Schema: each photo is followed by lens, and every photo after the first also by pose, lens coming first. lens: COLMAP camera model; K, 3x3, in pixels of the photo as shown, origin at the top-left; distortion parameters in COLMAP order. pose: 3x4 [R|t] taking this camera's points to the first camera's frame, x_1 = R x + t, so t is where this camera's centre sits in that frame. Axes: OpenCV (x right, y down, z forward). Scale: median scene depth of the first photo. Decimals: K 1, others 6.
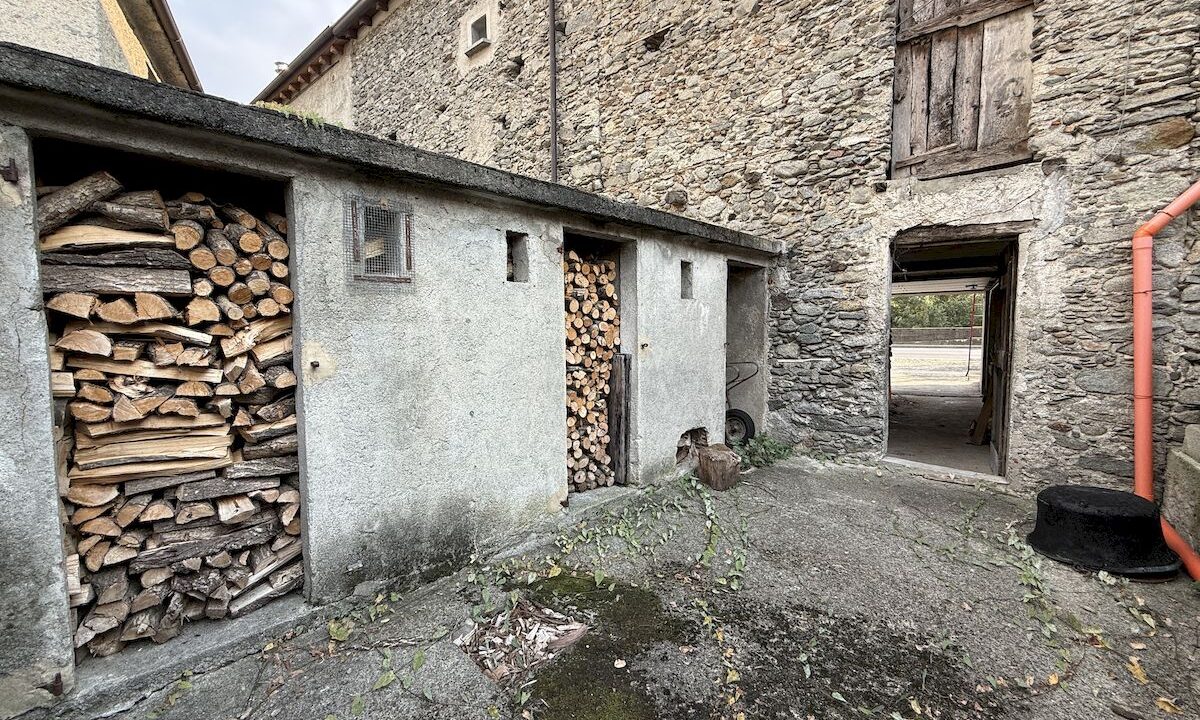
lens RADIAL K [[476.9, 0, 596.8], [0, 476.9, 357.5], [0, 0, 1]] dist [0.000442, -0.000290]
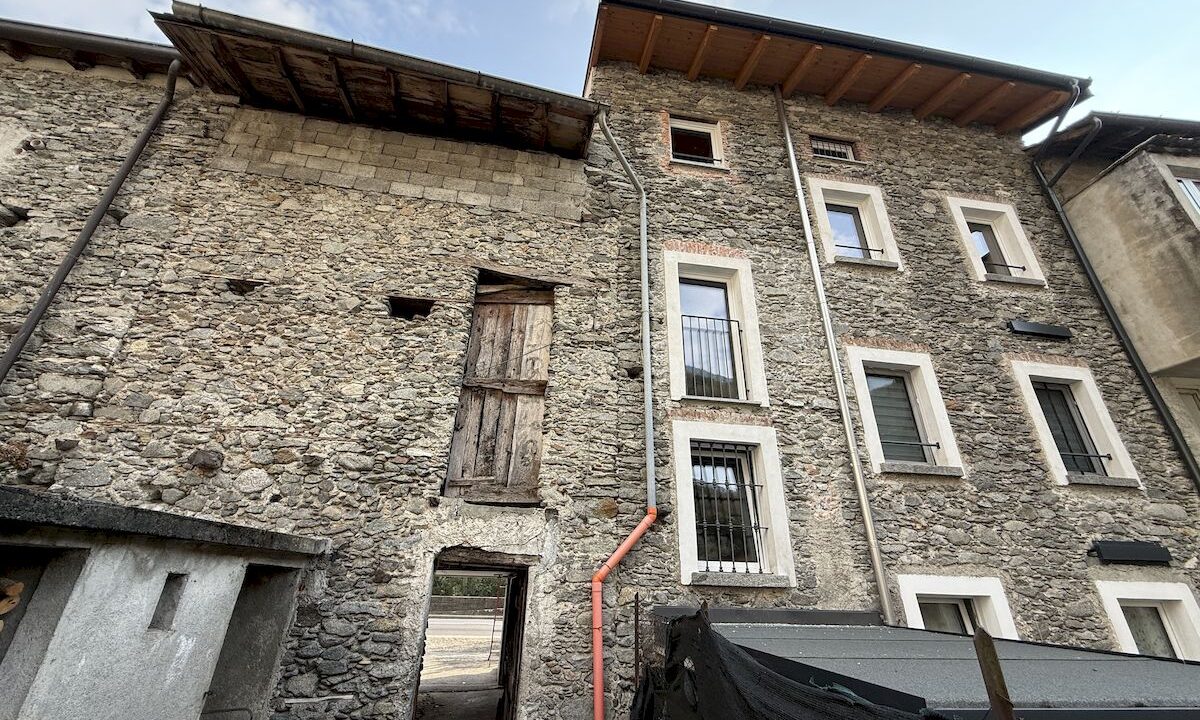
lens RADIAL K [[476.9, 0, 596.8], [0, 476.9, 357.5], [0, 0, 1]] dist [0.000442, -0.000290]
pose [[0.660530, 0.345838, 0.666405, 0.011150], [0.016446, 0.880716, -0.473359, -0.119267], [-0.750620, 0.323627, 0.576052, 0.006224]]
